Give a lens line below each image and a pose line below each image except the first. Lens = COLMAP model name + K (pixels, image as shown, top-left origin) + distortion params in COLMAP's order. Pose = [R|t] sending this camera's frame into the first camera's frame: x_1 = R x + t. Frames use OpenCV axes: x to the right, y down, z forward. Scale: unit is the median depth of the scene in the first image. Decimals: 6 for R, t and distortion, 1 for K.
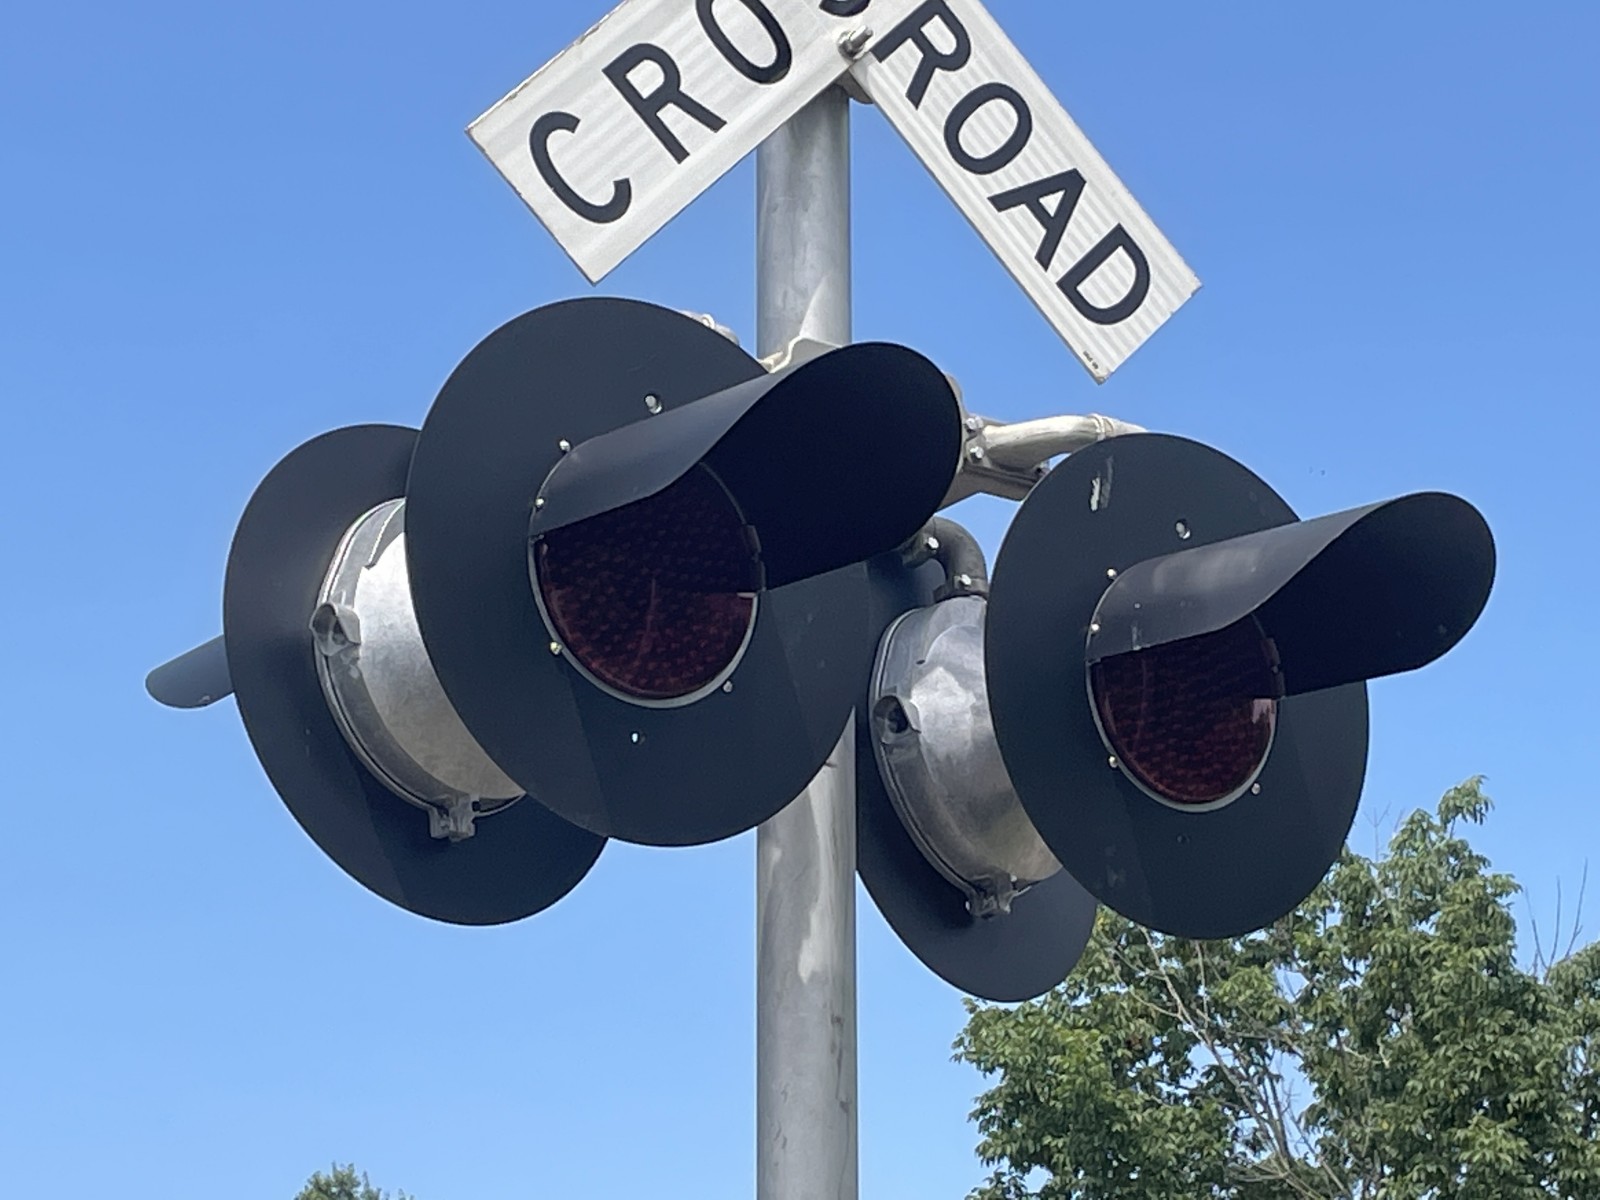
lens RADIAL K [[3918.1, 0, 800.0], [0, 3918.1, 600.0], [0, 0, 1]] dist [0.000629, 0.237236]
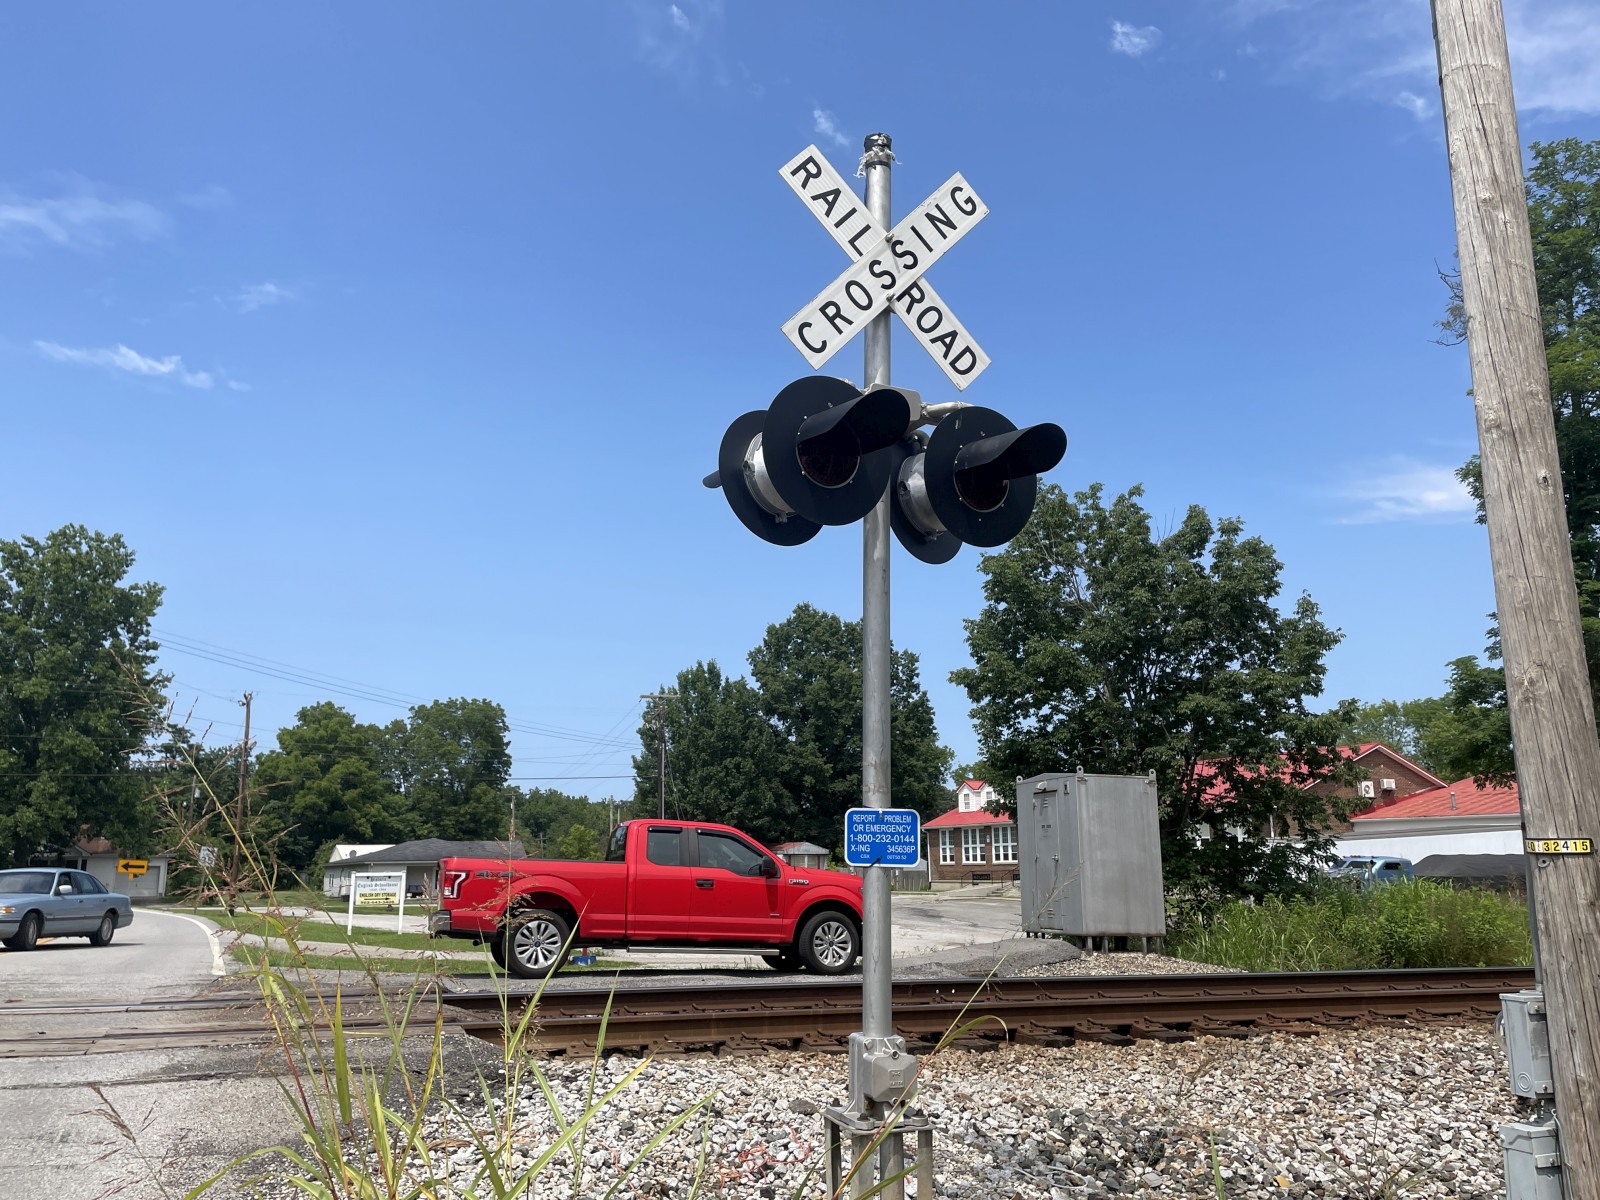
lens RADIAL K [[1240.9, 0, 800.0], [0, 1240.9, 600.0], [0, 0, 1]] dist [0.005769, 0.000444]
pose [[0.990211, -0.006990, -0.139402, 0.087508], [0.027042, 0.989429, 0.142472, -0.032576], [0.136932, -0.144847, 0.979933, -0.157556]]
